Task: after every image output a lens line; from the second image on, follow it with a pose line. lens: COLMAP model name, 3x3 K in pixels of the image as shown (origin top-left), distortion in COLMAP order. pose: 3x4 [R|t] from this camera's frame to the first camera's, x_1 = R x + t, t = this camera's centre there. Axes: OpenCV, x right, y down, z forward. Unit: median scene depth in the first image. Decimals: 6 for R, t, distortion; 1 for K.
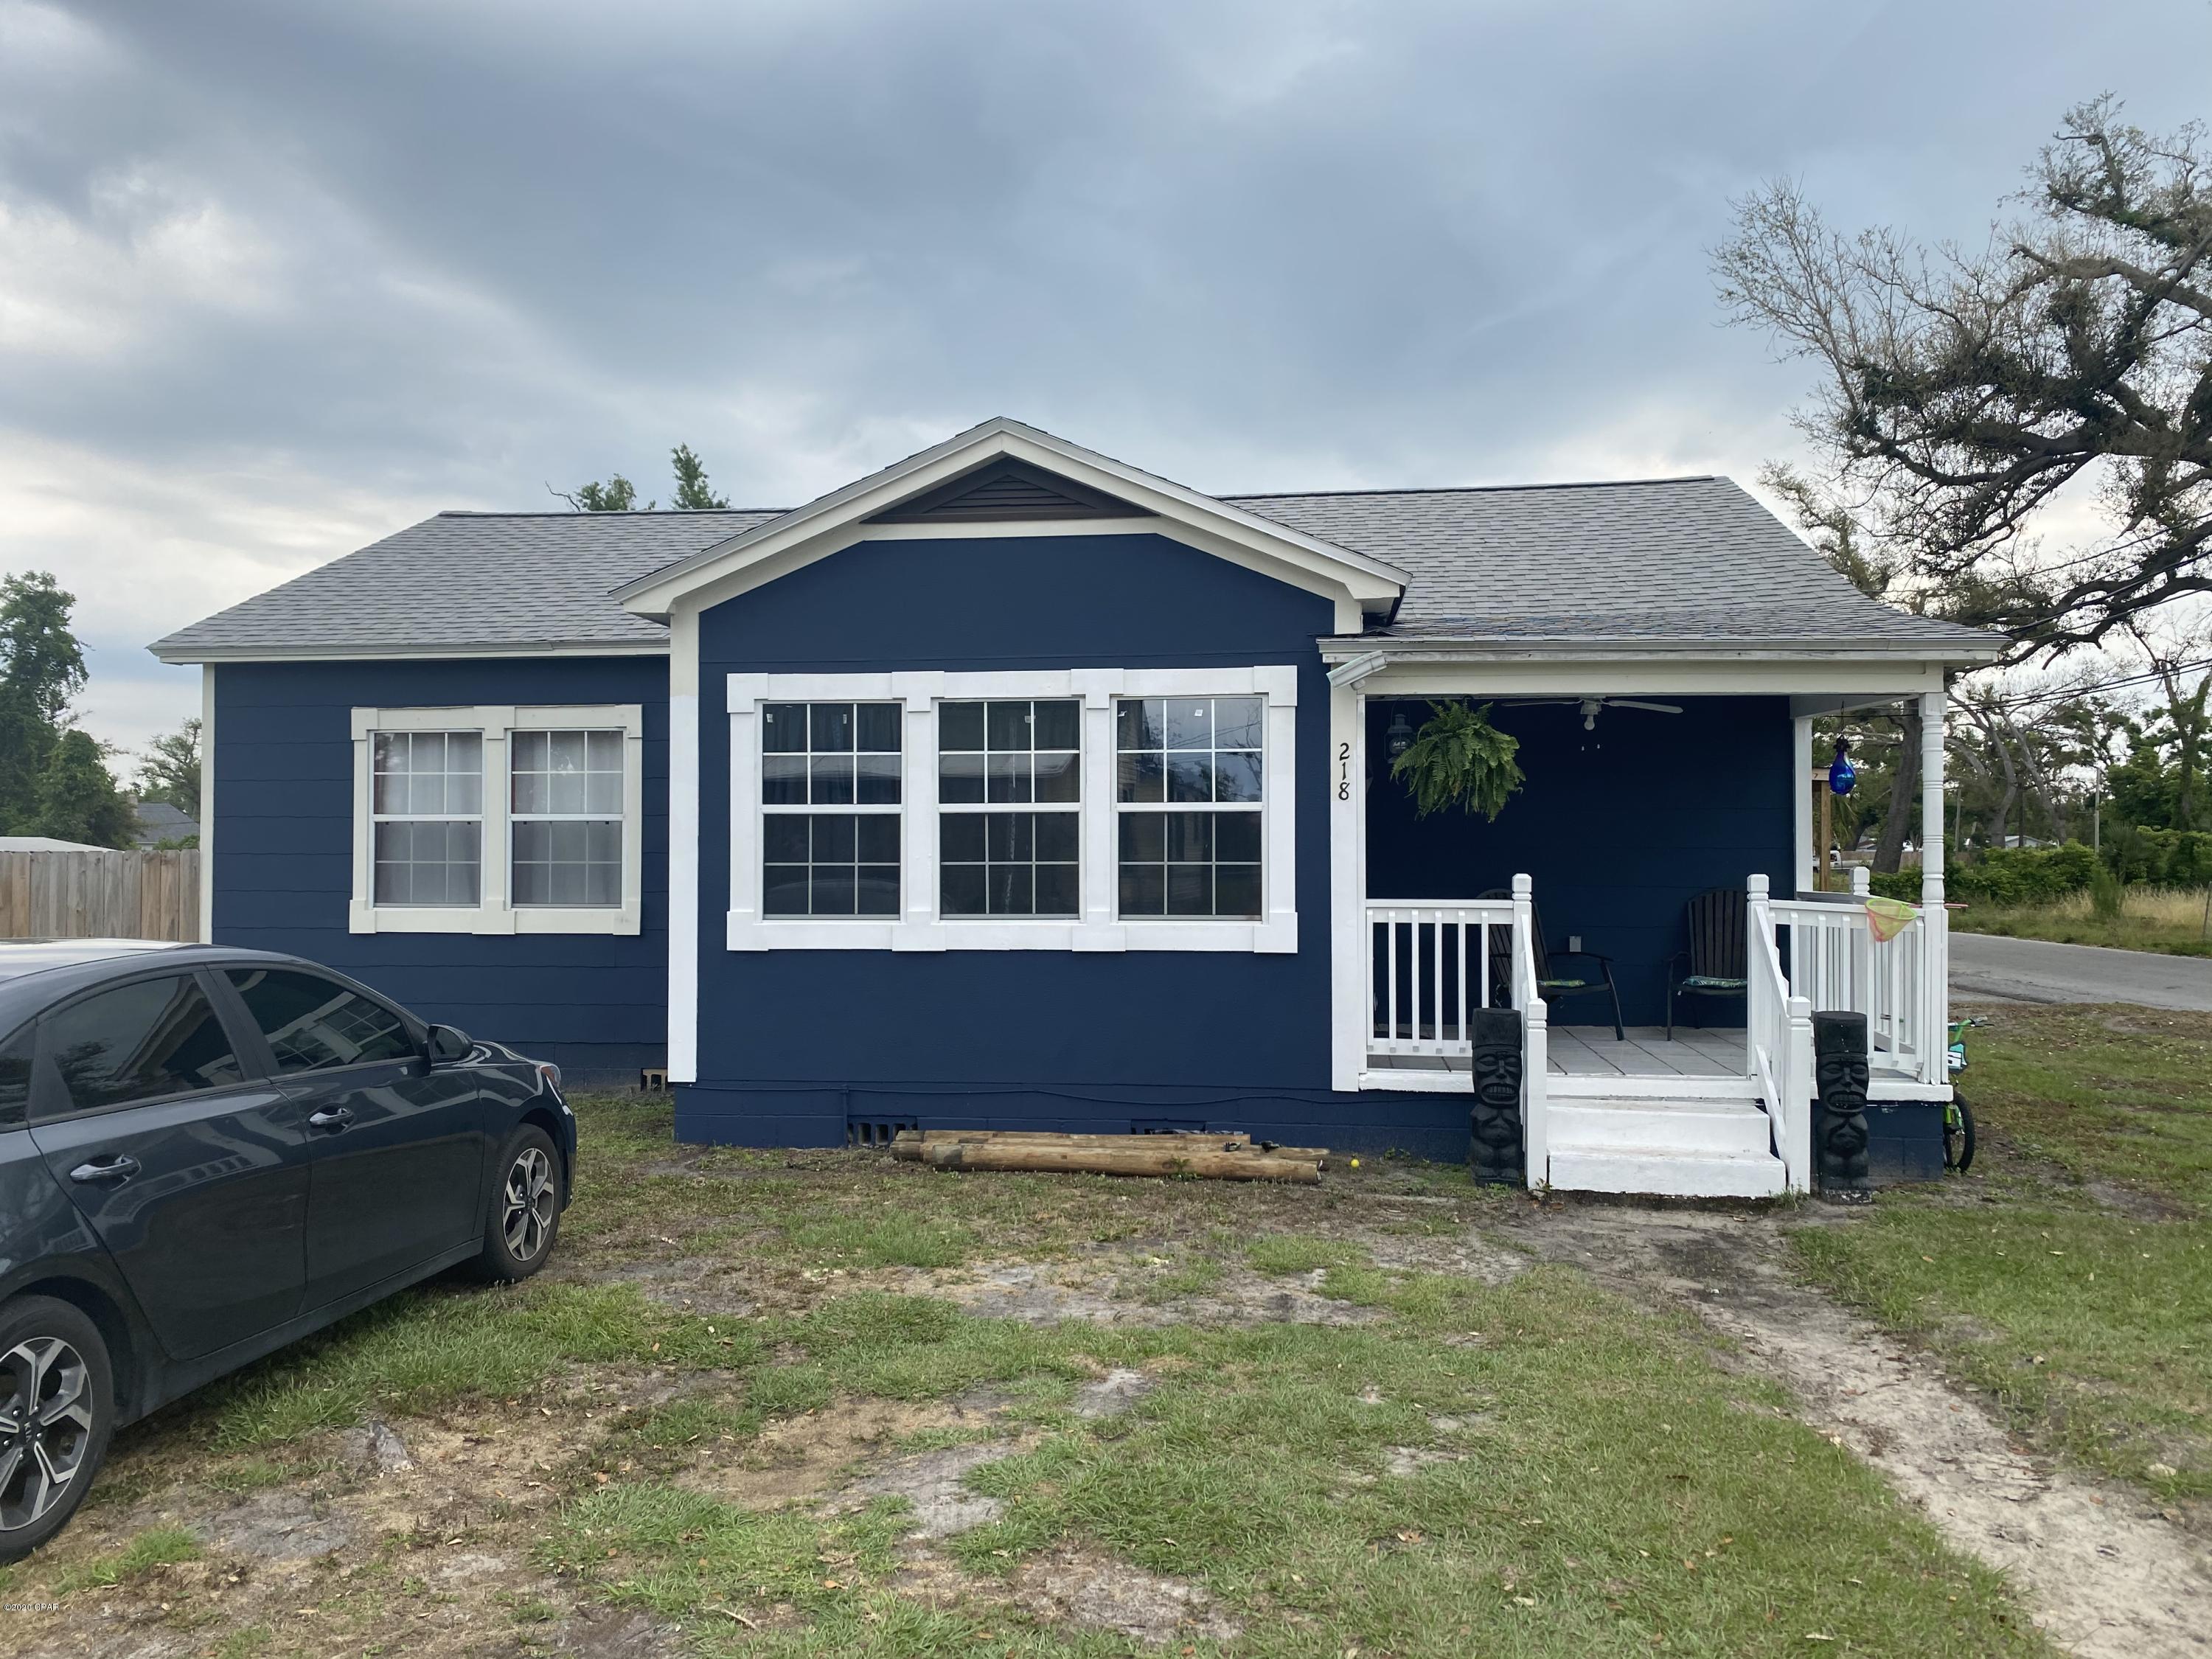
lens RADIAL K [[1709.1, 0, 1024.8], [0, 1709.1, 825.1], [0, 0, 1]] dist [-0.014314, -0.024302]
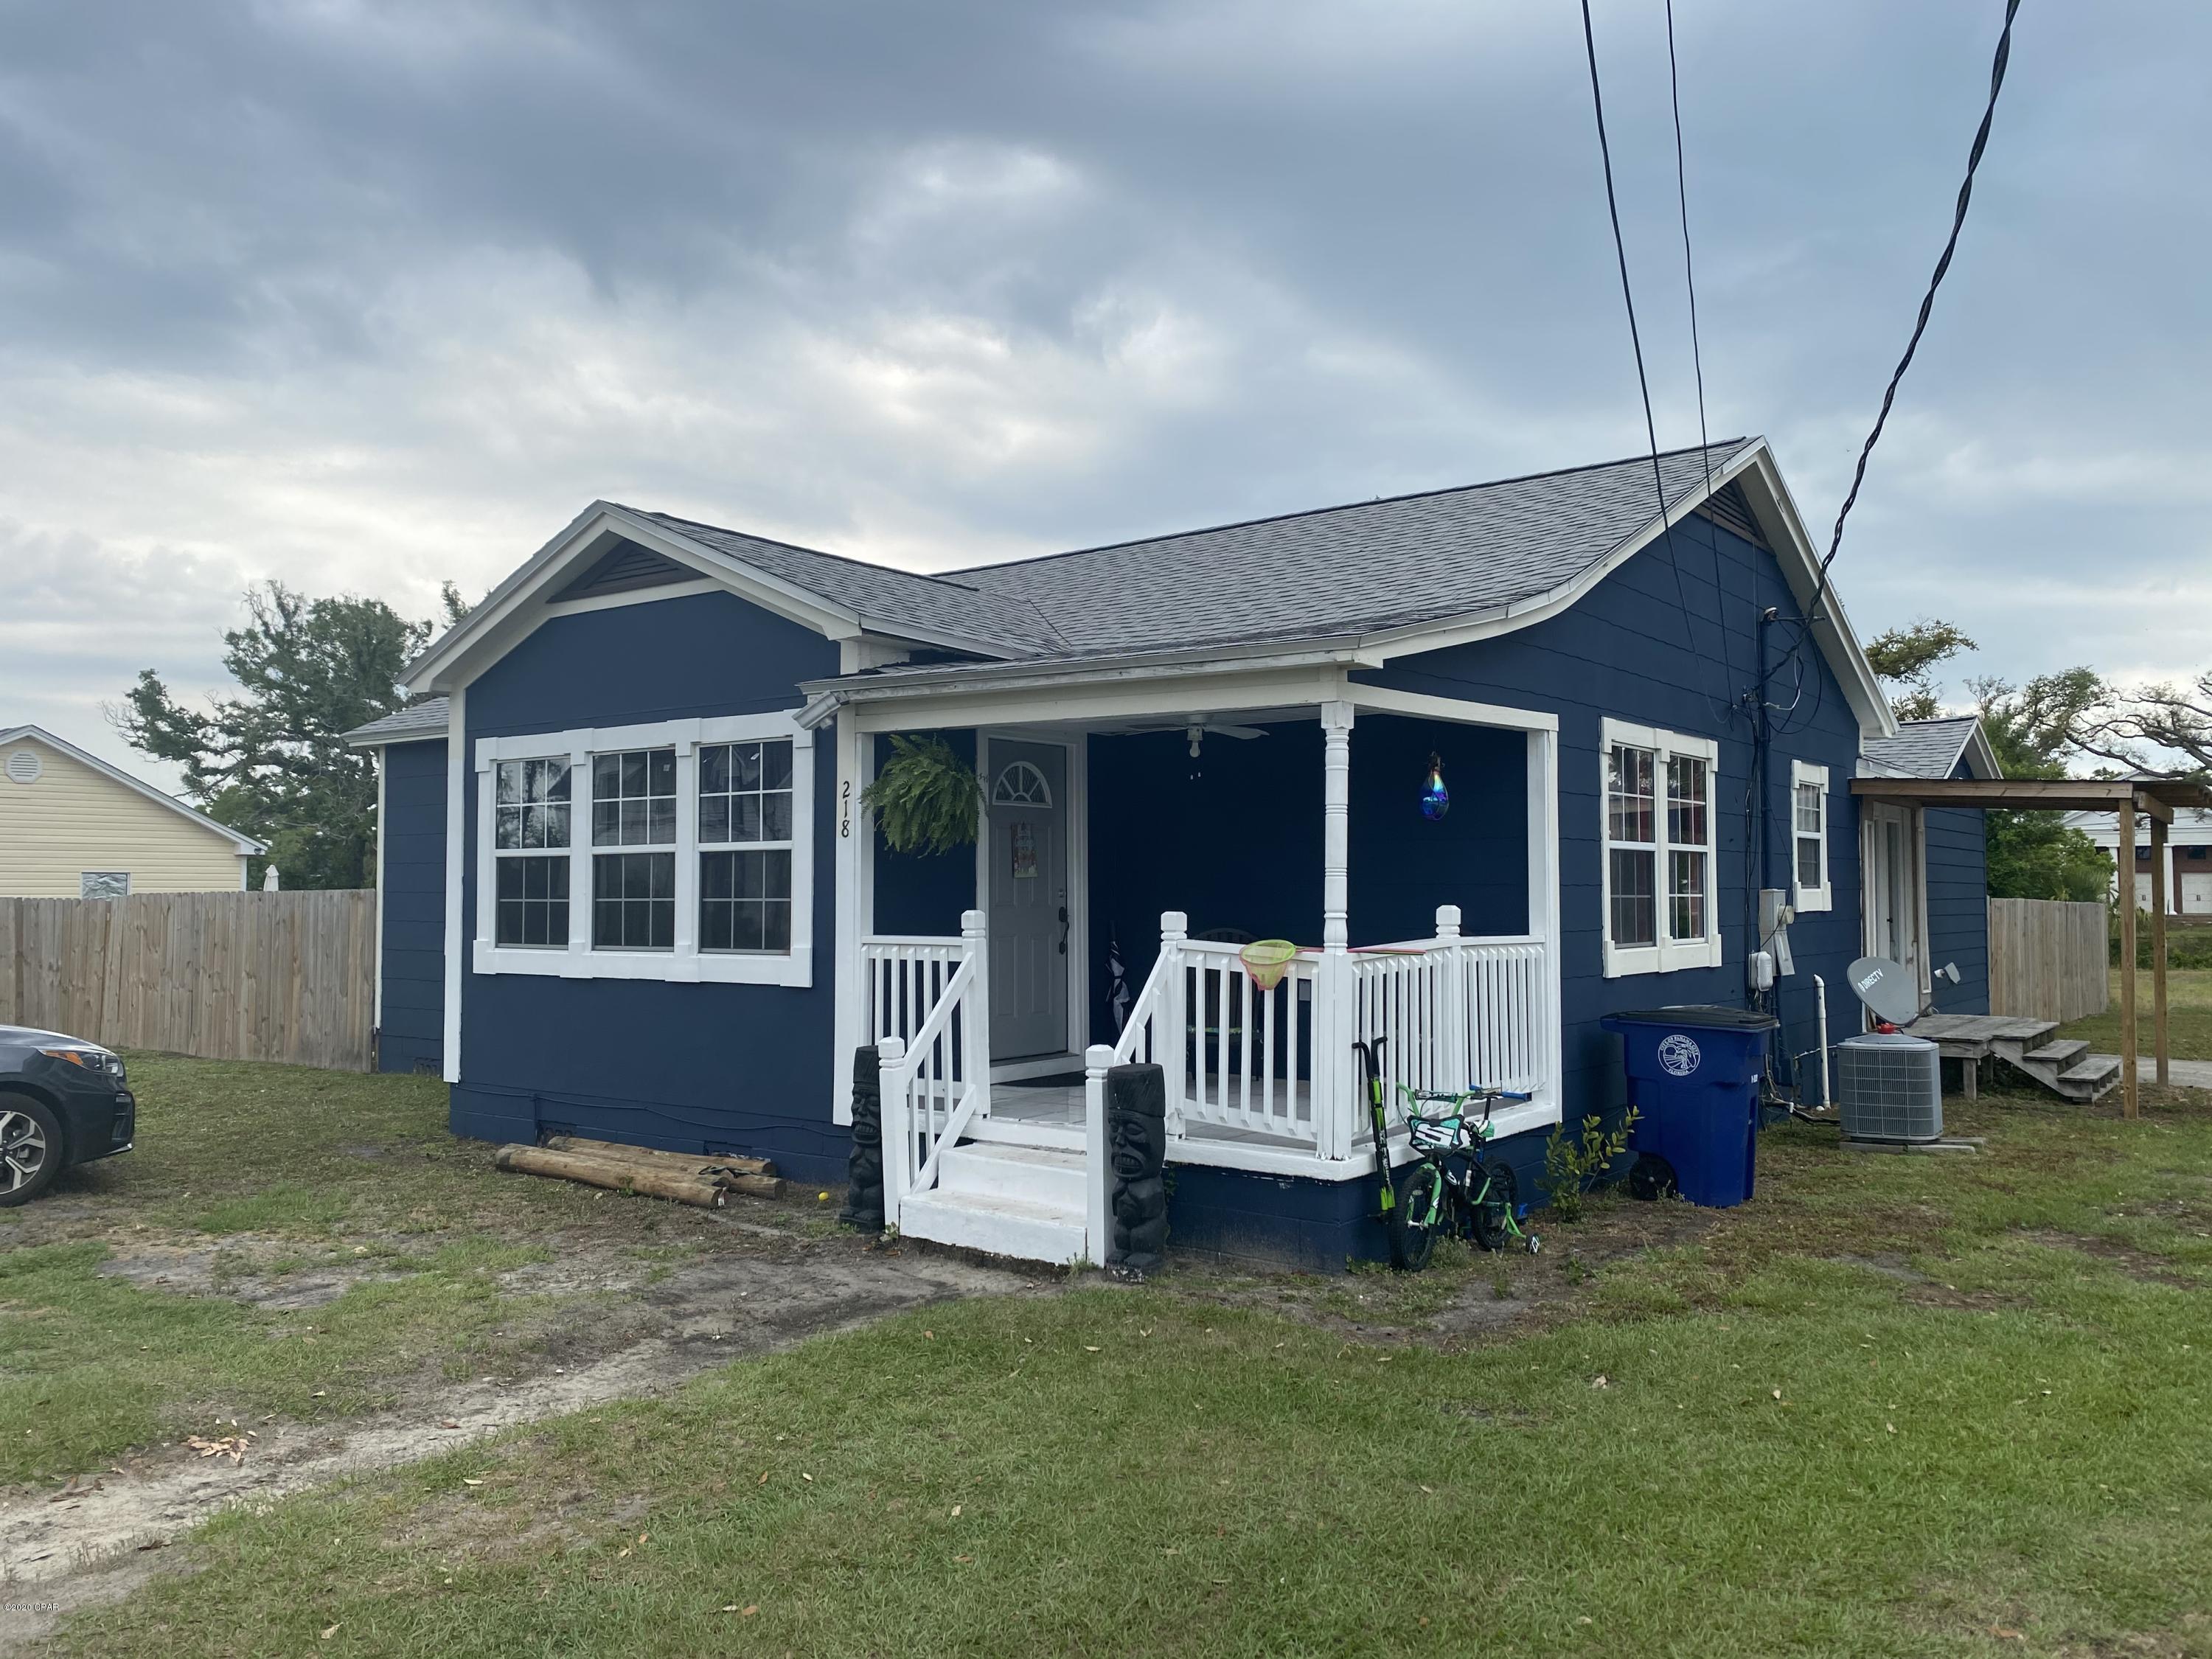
lens RADIAL K [[1709.1, 0, 1110.6], [0, 1709.1, 818.7], [0, 0, 1]] dist [-0.014314, -0.024302]
pose [[0.887100, -0.021590, -0.461072, 0.779614], [0.009500, 0.999548, -0.028527, 0.004423], [0.461479, 0.020927, 0.886904, 0.166738]]
